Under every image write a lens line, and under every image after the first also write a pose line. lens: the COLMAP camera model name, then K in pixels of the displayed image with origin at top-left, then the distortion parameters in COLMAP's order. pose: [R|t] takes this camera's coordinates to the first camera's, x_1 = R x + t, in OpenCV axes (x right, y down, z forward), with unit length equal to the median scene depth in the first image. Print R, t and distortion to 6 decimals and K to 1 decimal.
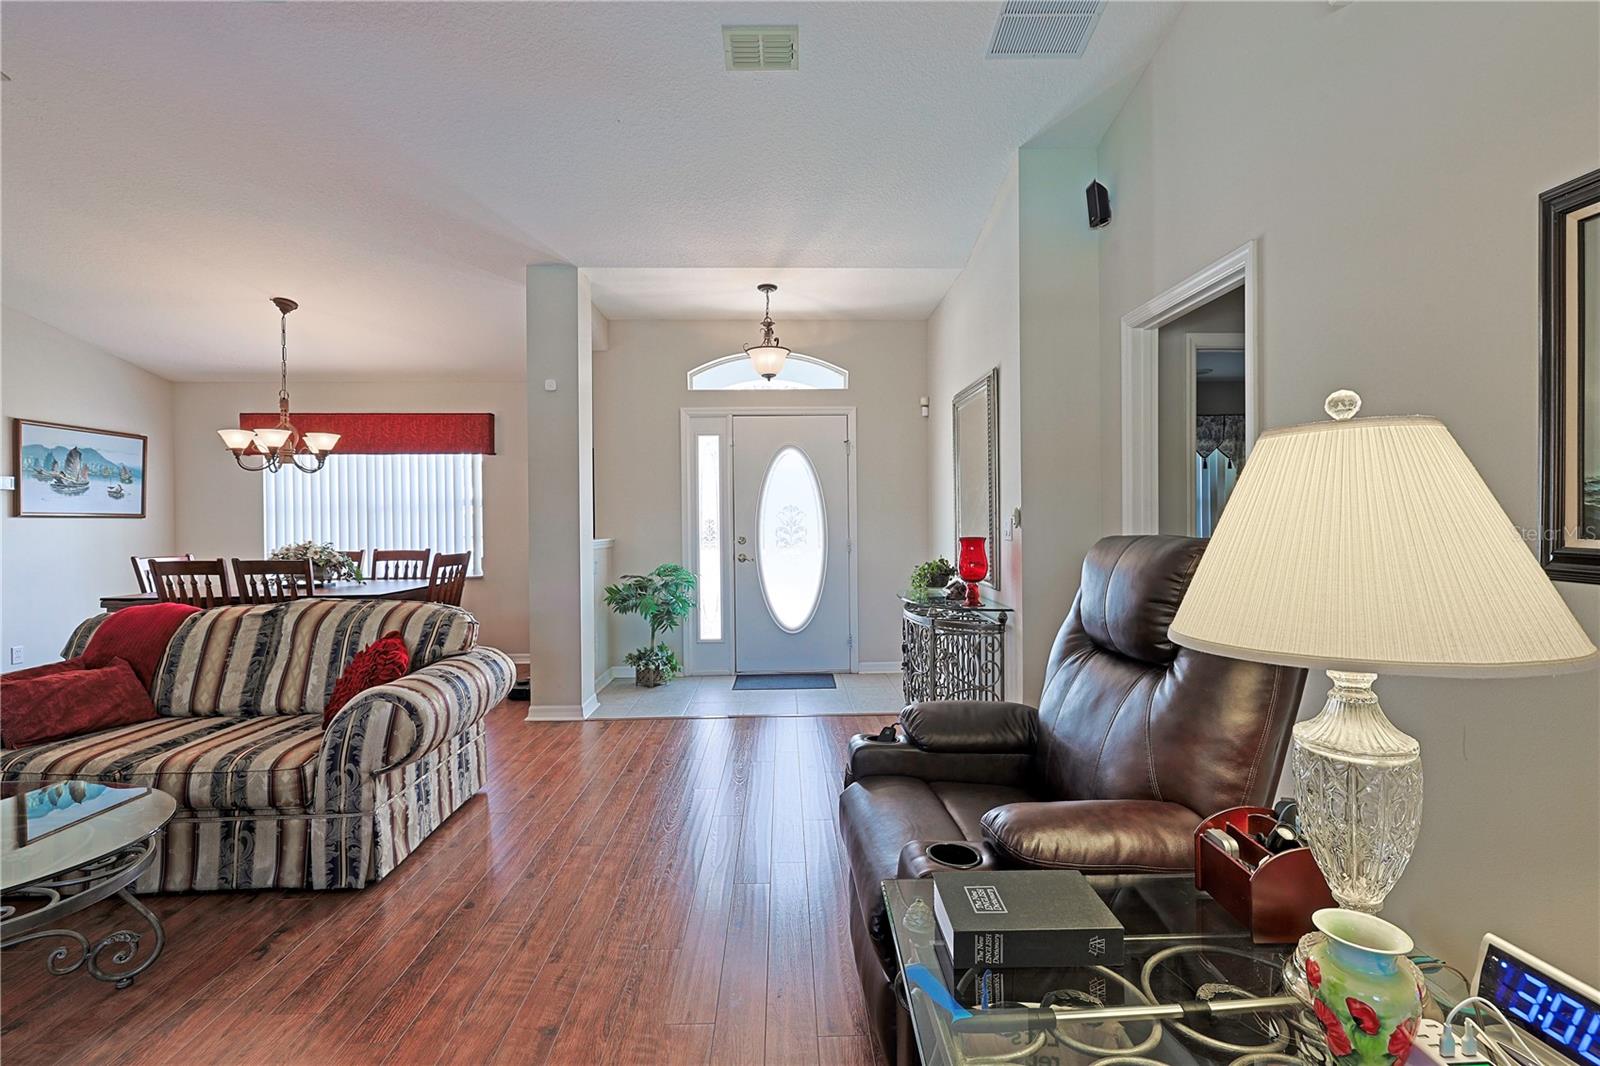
lens RADIAL K [[711.4, 0, 804.0], [0, 711.4, 525.2], [0, 0, 1]] dist [0.001396, 0.000101]
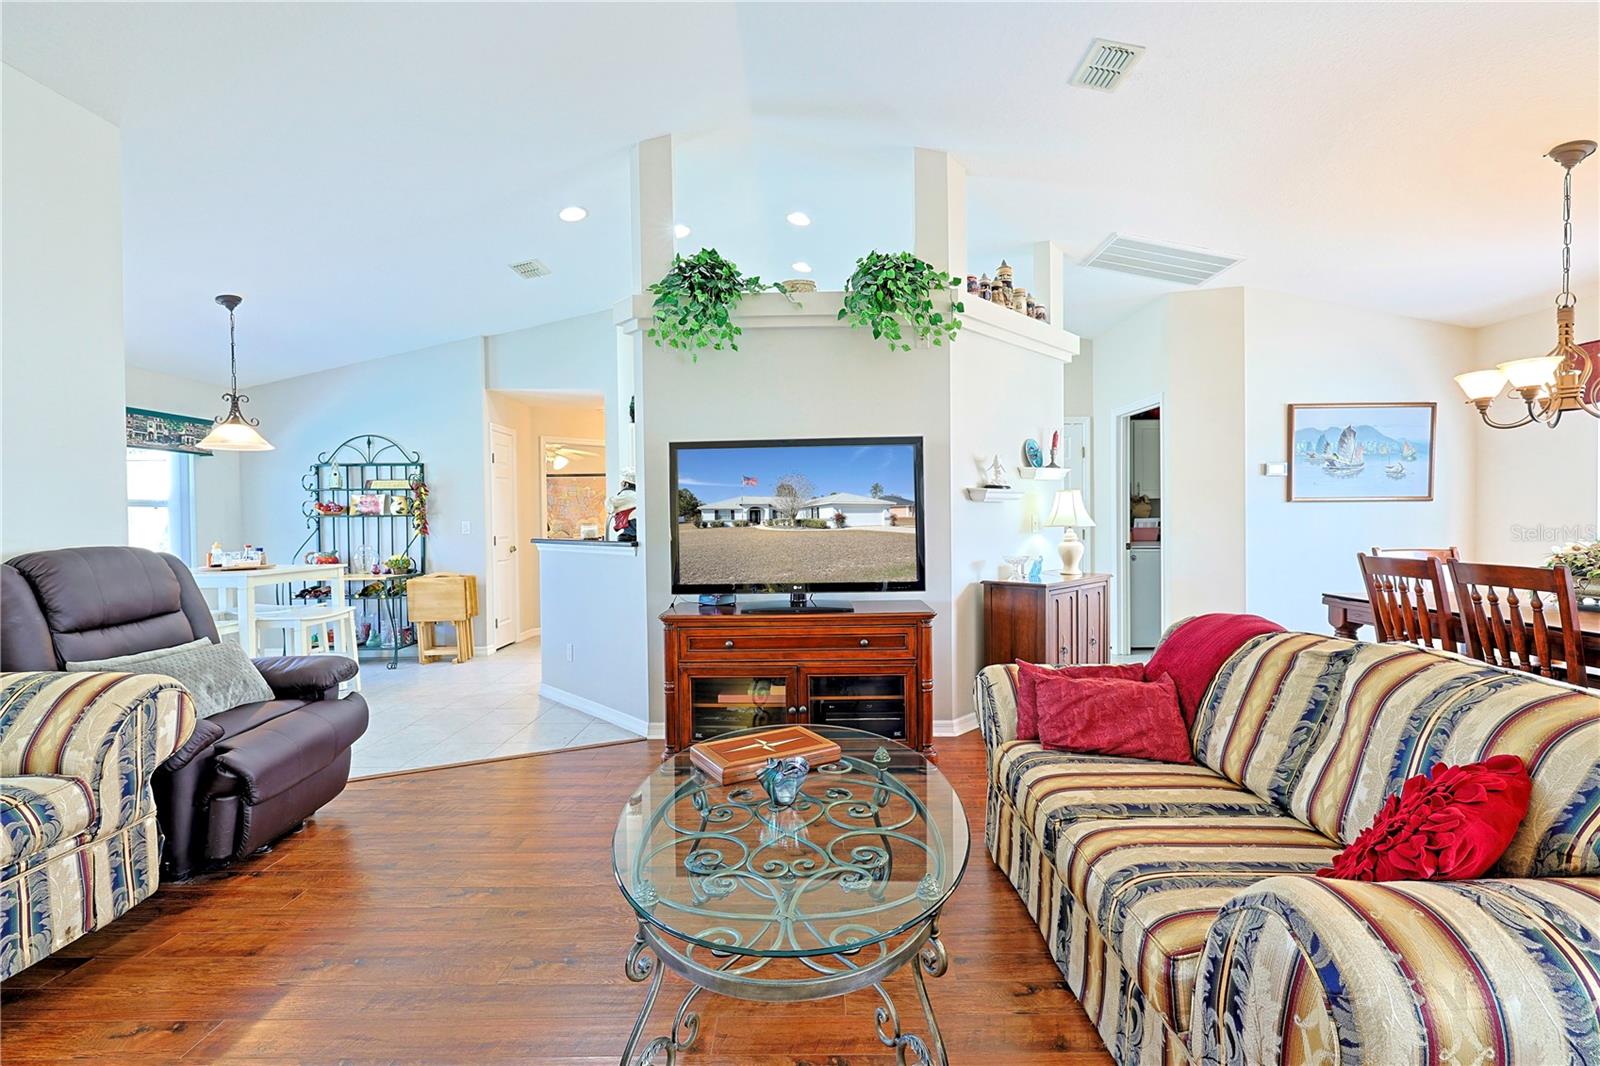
lens RADIAL K [[705.0, 0, 800.0], [0, 705.0, 533.0], [0, 0, 1]] dist [-0.000345, -0.000159]
pose [[-0.046468, 0.028703, -0.998507, -0.129313], [0.006714, 0.999574, 0.028421, -0.002342], [0.998897, -0.005383, -0.046641, 0.584401]]
